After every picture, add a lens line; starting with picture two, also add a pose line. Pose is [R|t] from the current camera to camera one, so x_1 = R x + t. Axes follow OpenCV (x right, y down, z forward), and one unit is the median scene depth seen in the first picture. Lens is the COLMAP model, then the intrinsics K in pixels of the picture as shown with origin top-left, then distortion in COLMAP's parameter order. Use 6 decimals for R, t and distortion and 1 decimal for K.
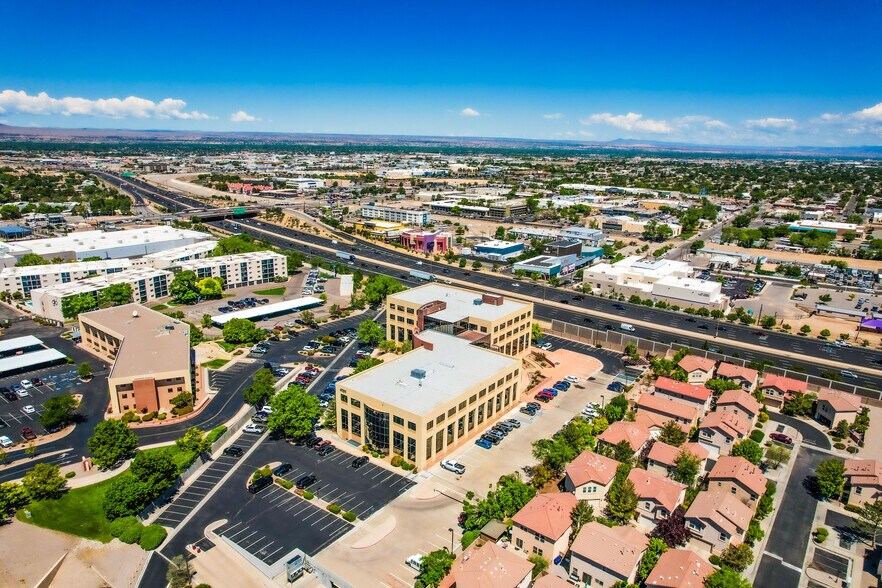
lens RADIAL K [[562.1, 0, 443.4], [0, 562.1, 293.9], [0, 0, 1]] dist [-0.060384, 0.044579]
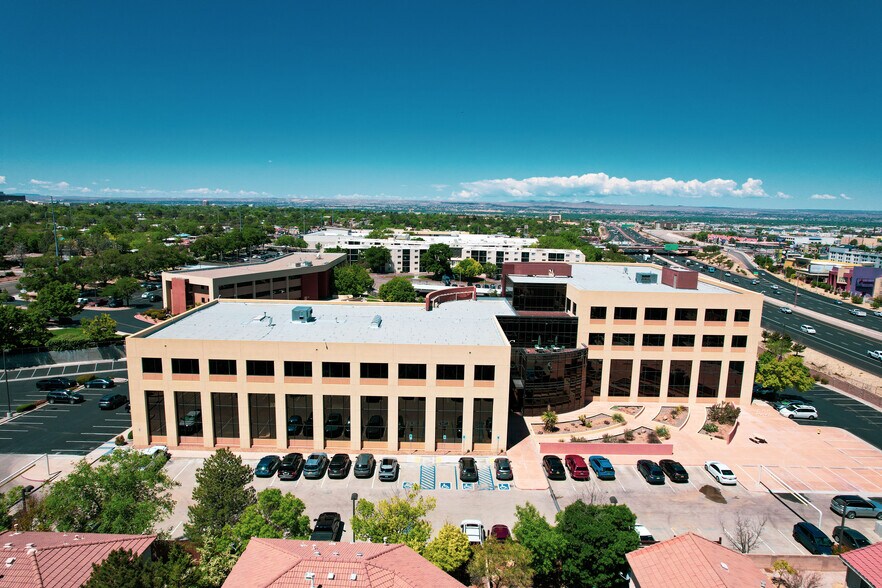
lens RADIAL K [[562.1, 0, 441.1], [0, 562.1, 291.8], [0, 0, 1]] dist [-0.060384, 0.044579]
pose [[0.606516, 0.109367, -0.787513, 0.423702], [-0.216058, 0.975892, -0.030872, 0.099285], [0.765152, 0.188873, 0.615524, 0.692637]]
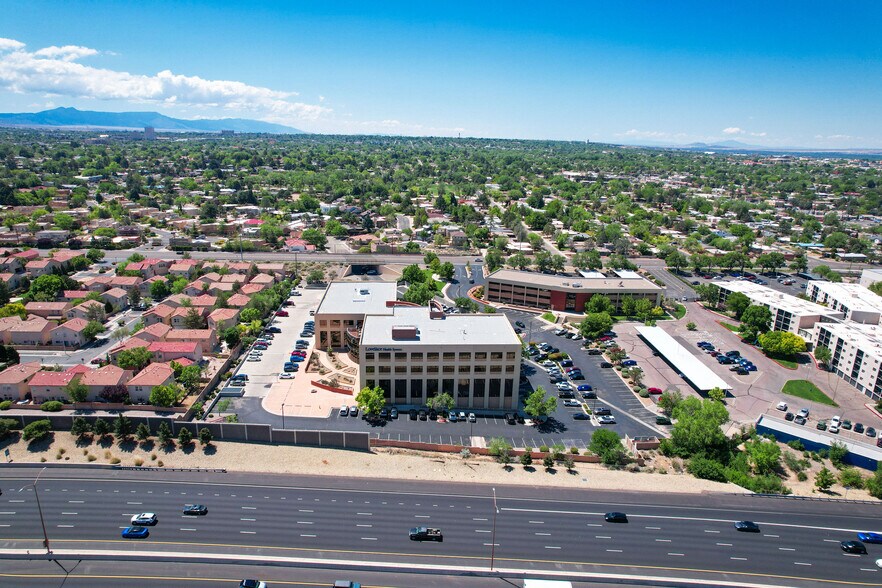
lens RADIAL K [[562.1, 0, 439.4], [0, 562.1, 297.4], [0, 0, 1]] dist [-0.060384, 0.044579]
pose [[-0.754631, 0.141090, -0.640801, 0.697450], [-0.212283, 0.871588, 0.441895, -0.500120], [0.620861, 0.469499, -0.627776, 1.887843]]
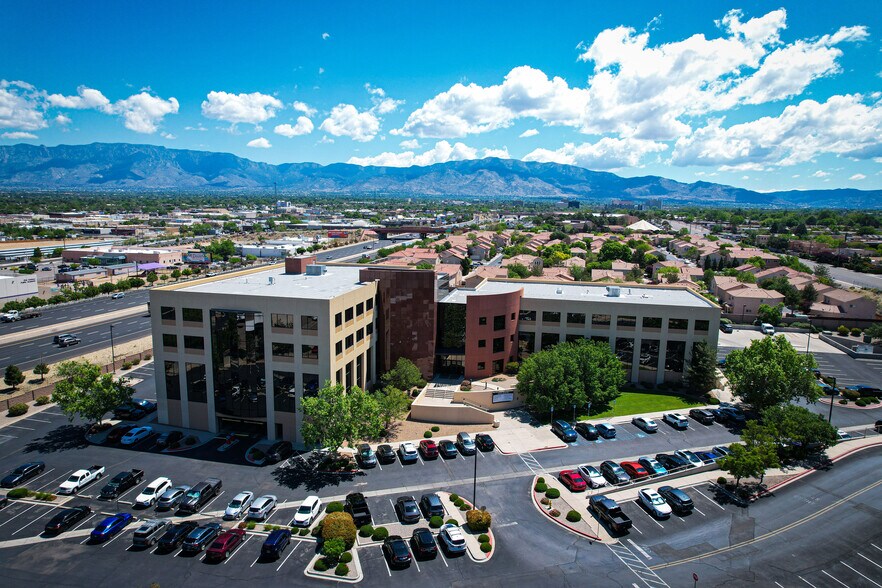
lens RADIAL K [[562.1, 0, 439.3], [0, 562.1, 289.3], [0, 0, 1]] dist [-0.060384, 0.044579]
pose [[-0.414746, -0.165307, 0.894796, -0.578319], [0.211228, 0.939007, 0.271381, -0.109671], [-0.885081, 0.301560, -0.354532, 1.350263]]
